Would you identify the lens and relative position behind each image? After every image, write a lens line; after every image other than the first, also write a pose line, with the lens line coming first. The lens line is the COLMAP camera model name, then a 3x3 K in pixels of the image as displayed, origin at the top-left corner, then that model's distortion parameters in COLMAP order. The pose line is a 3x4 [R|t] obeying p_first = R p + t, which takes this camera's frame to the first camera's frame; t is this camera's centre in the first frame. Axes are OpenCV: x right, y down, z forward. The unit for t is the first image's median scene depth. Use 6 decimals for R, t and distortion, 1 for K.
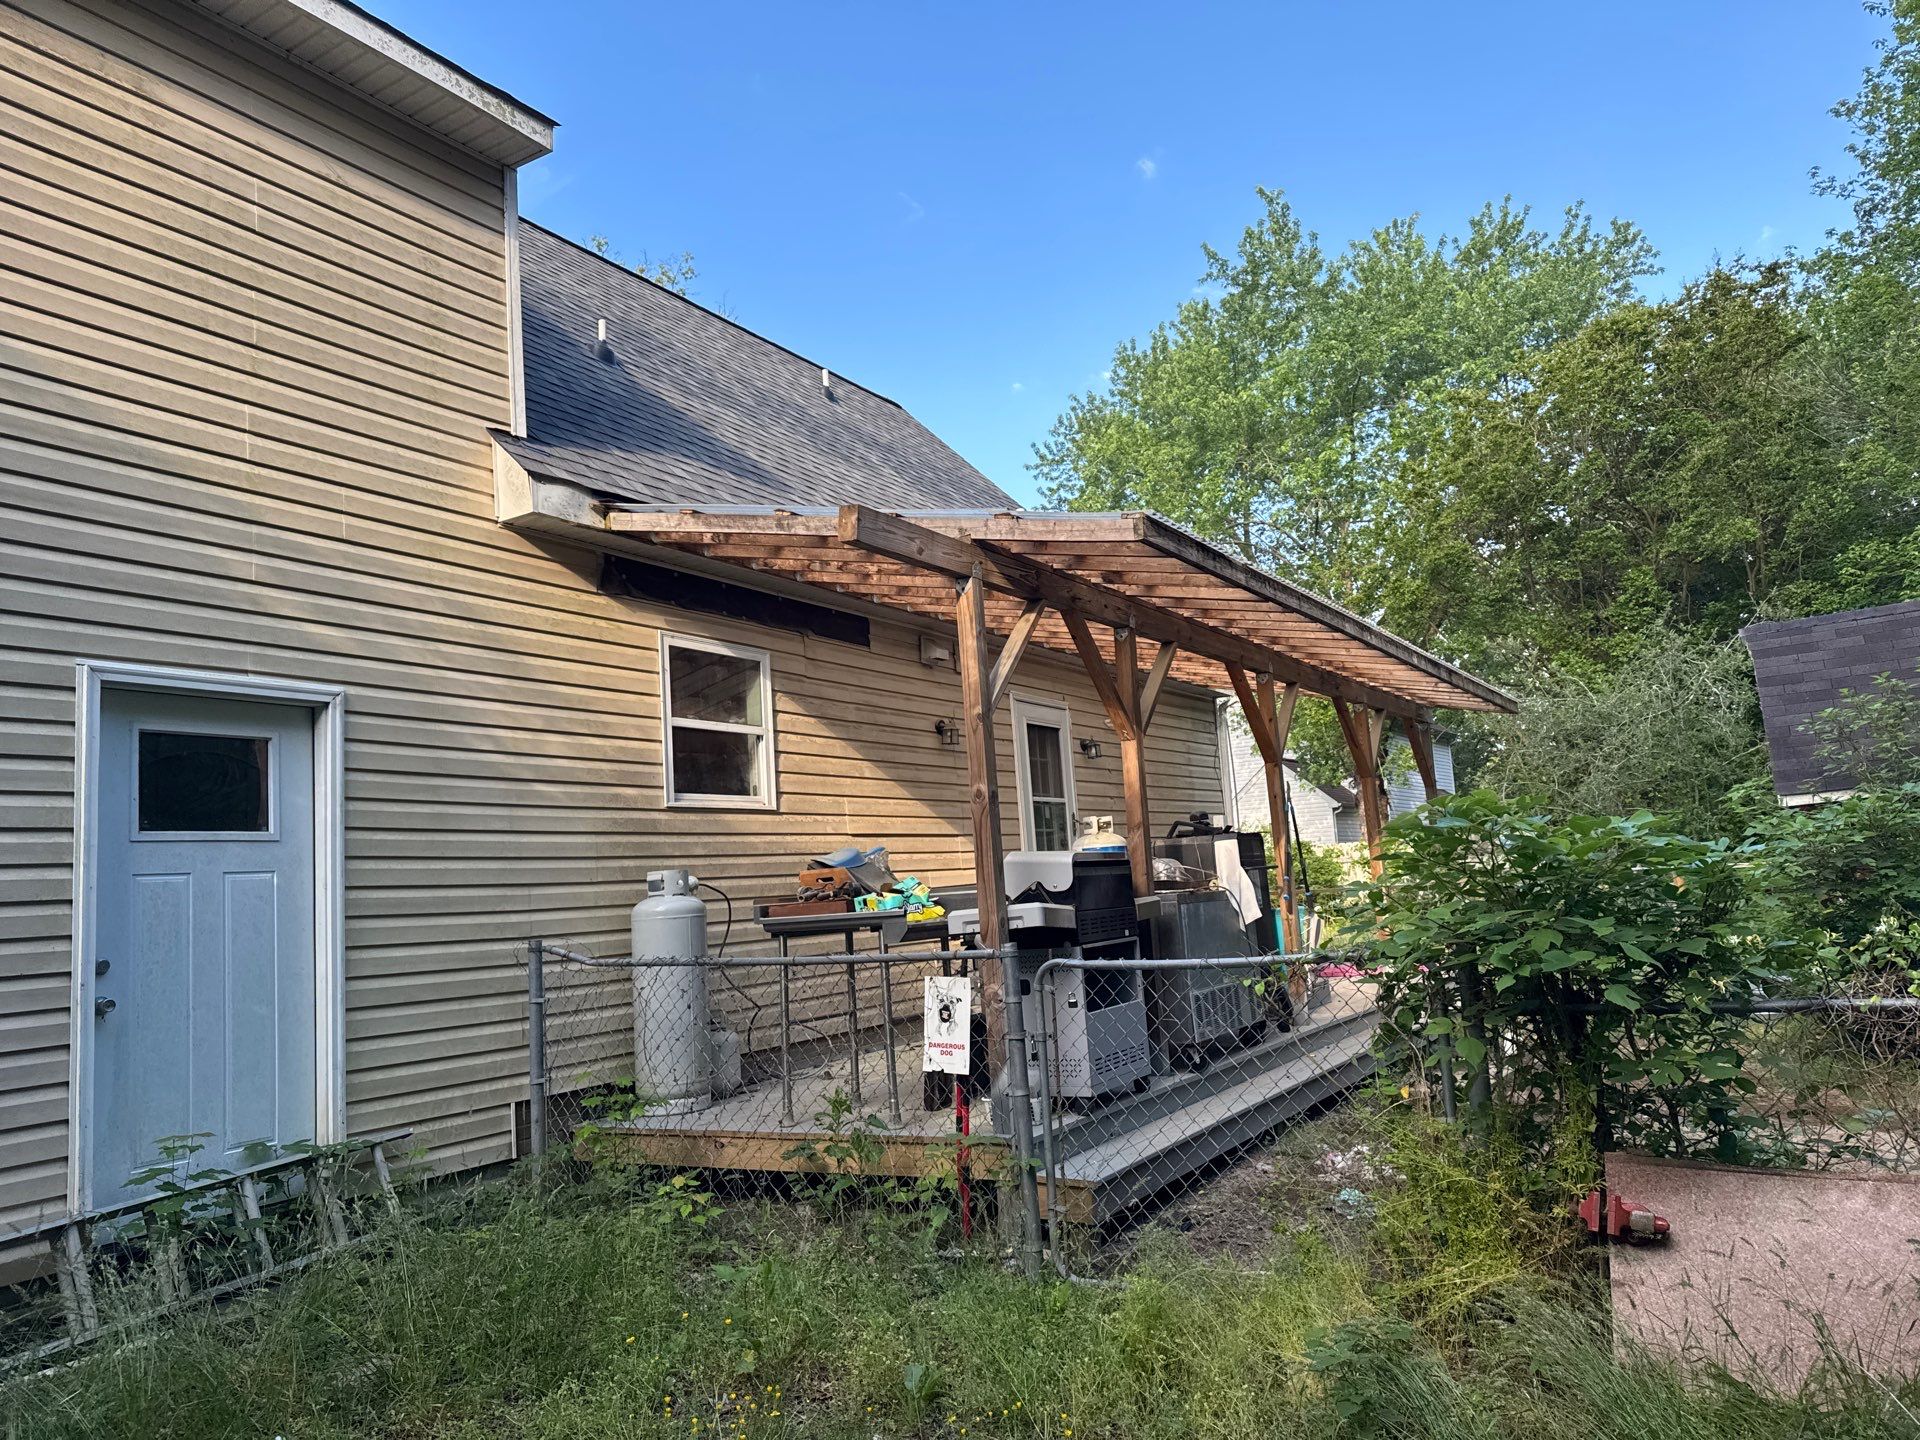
lens RADIAL K [[1369.1, 0, 959.9], [0, 1369.1, 721.2], [0, 0, 1]] dist [0.046685, -0.014535]
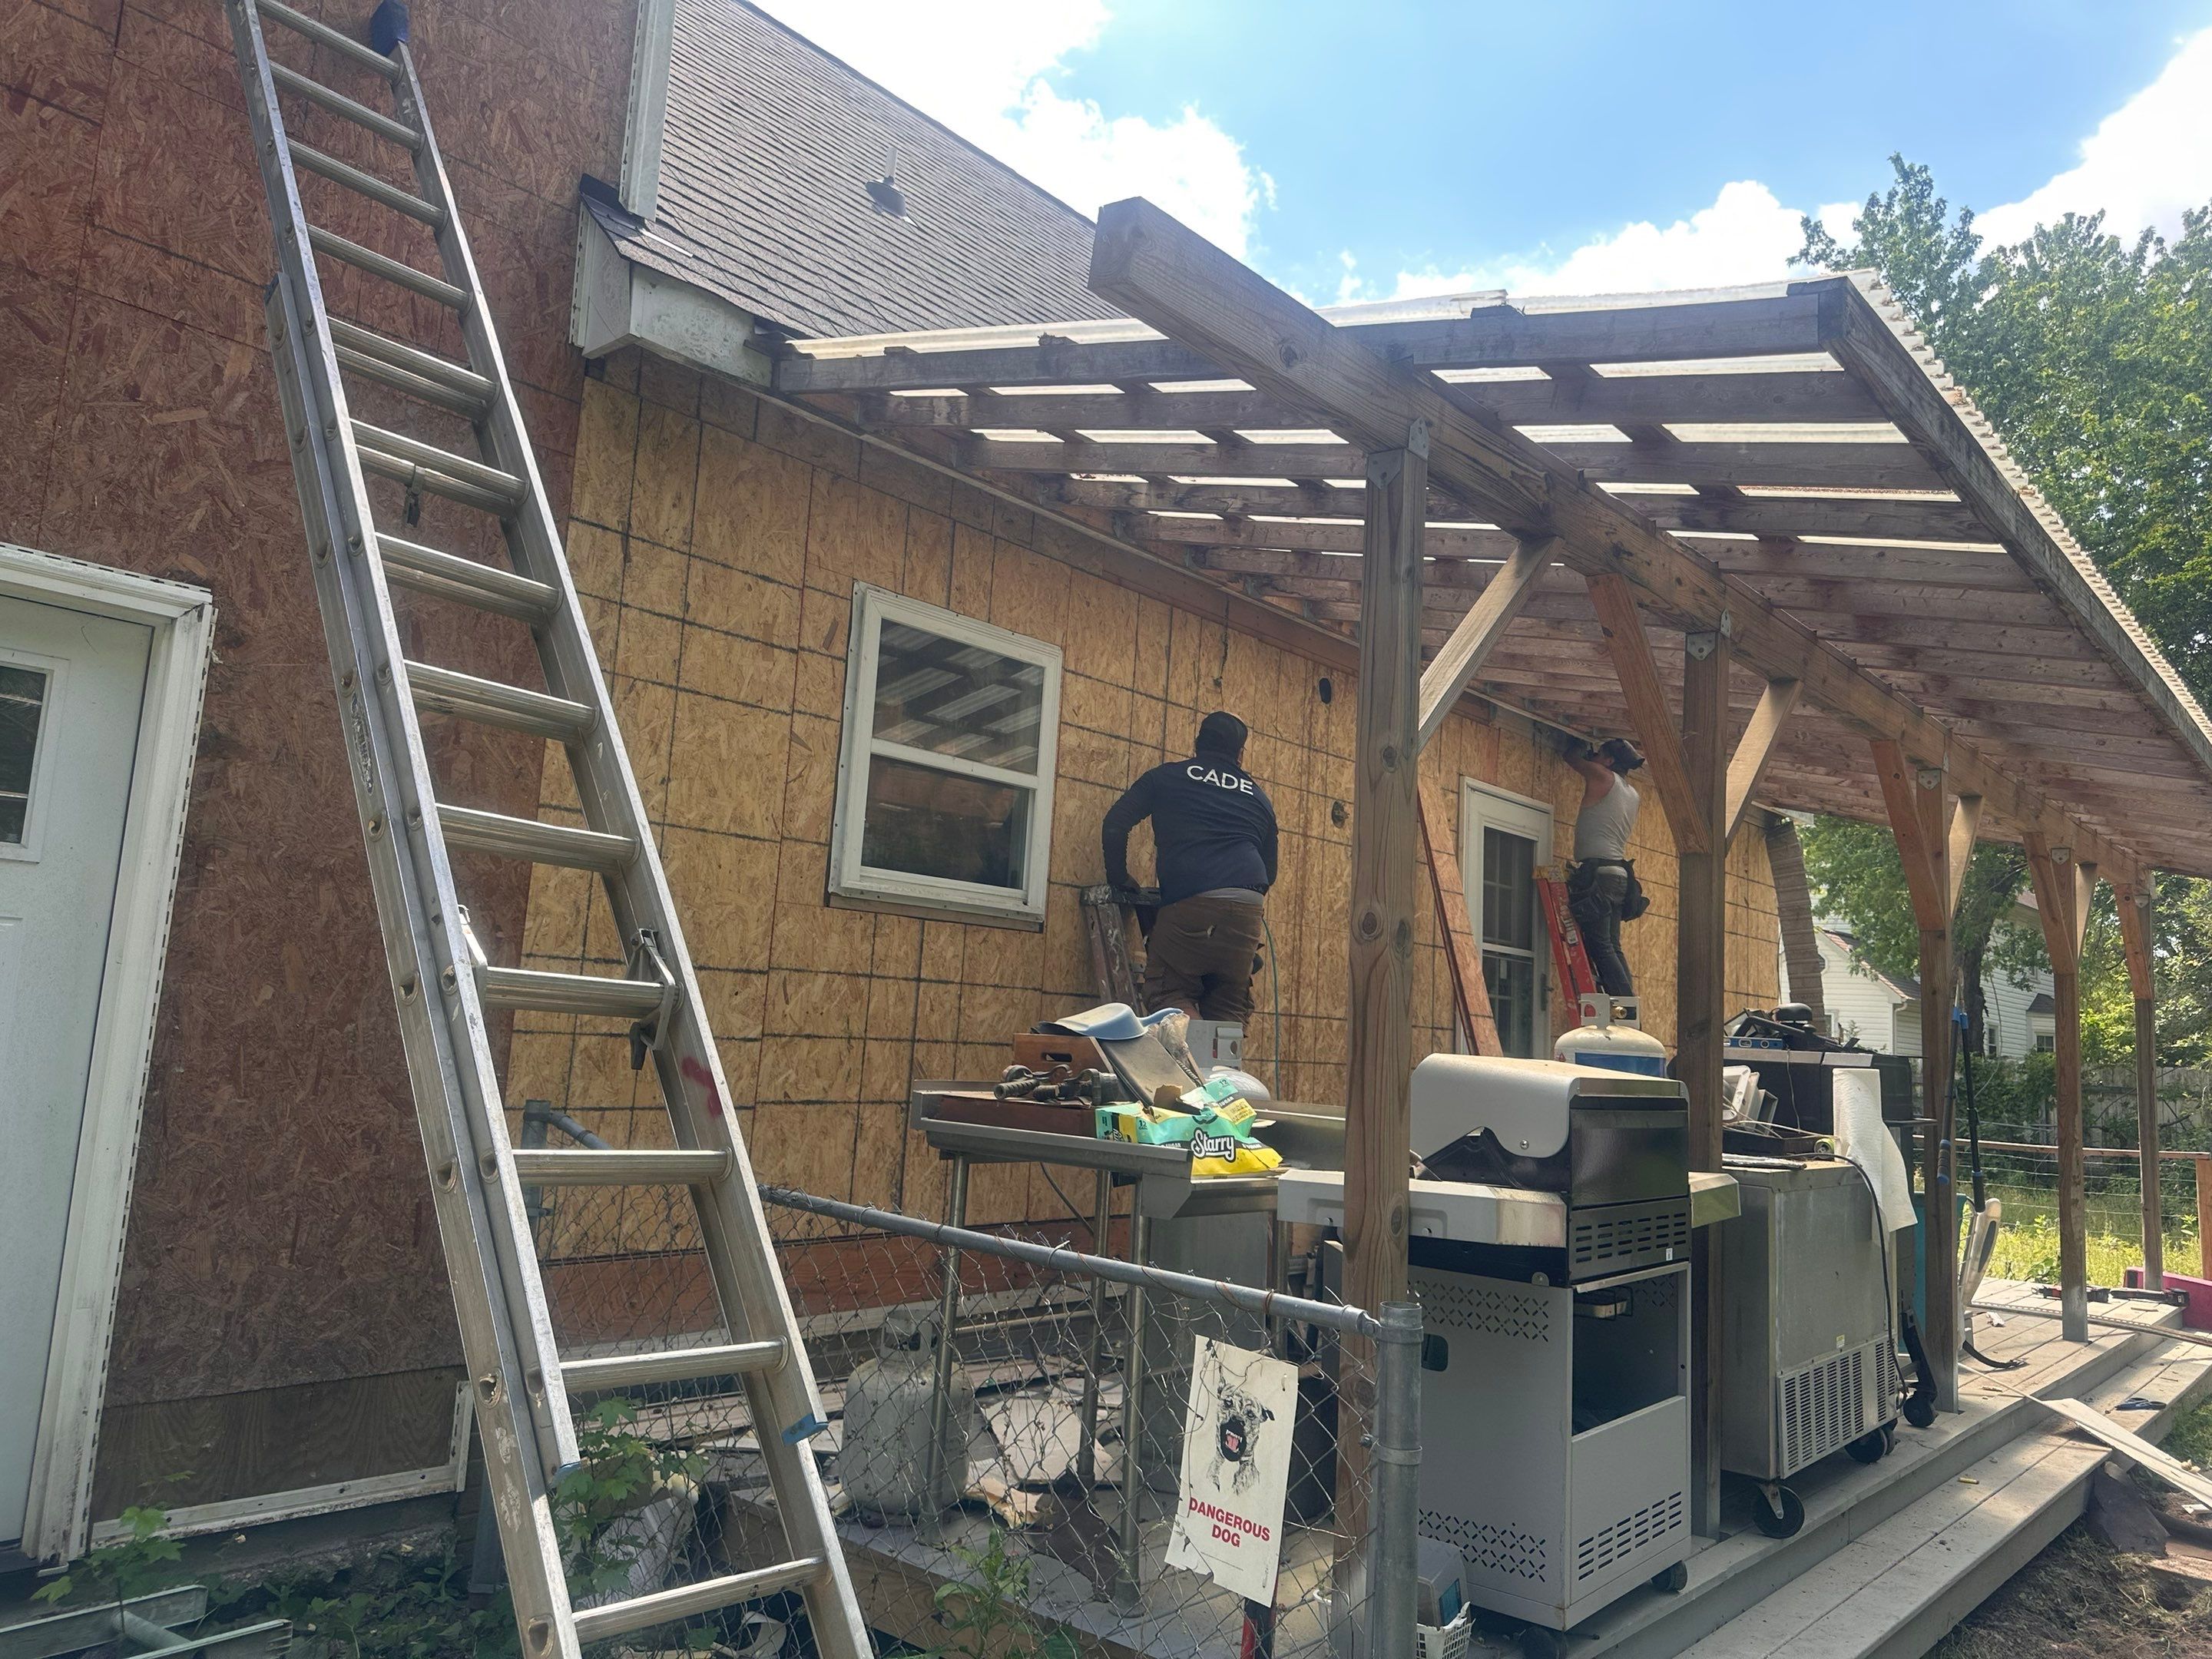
lens RADIAL K [[1577.3, 0, 1111.5], [0, 1577.3, 822.3], [0, 0, 1]] dist [0.046685, -0.014535]
pose [[0.978917, 0.101146, -0.177459, 0.017727], [-0.101912, 0.994782, 0.004816, 0.025590], [0.177020, 0.013370, 0.984116, 0.461352]]
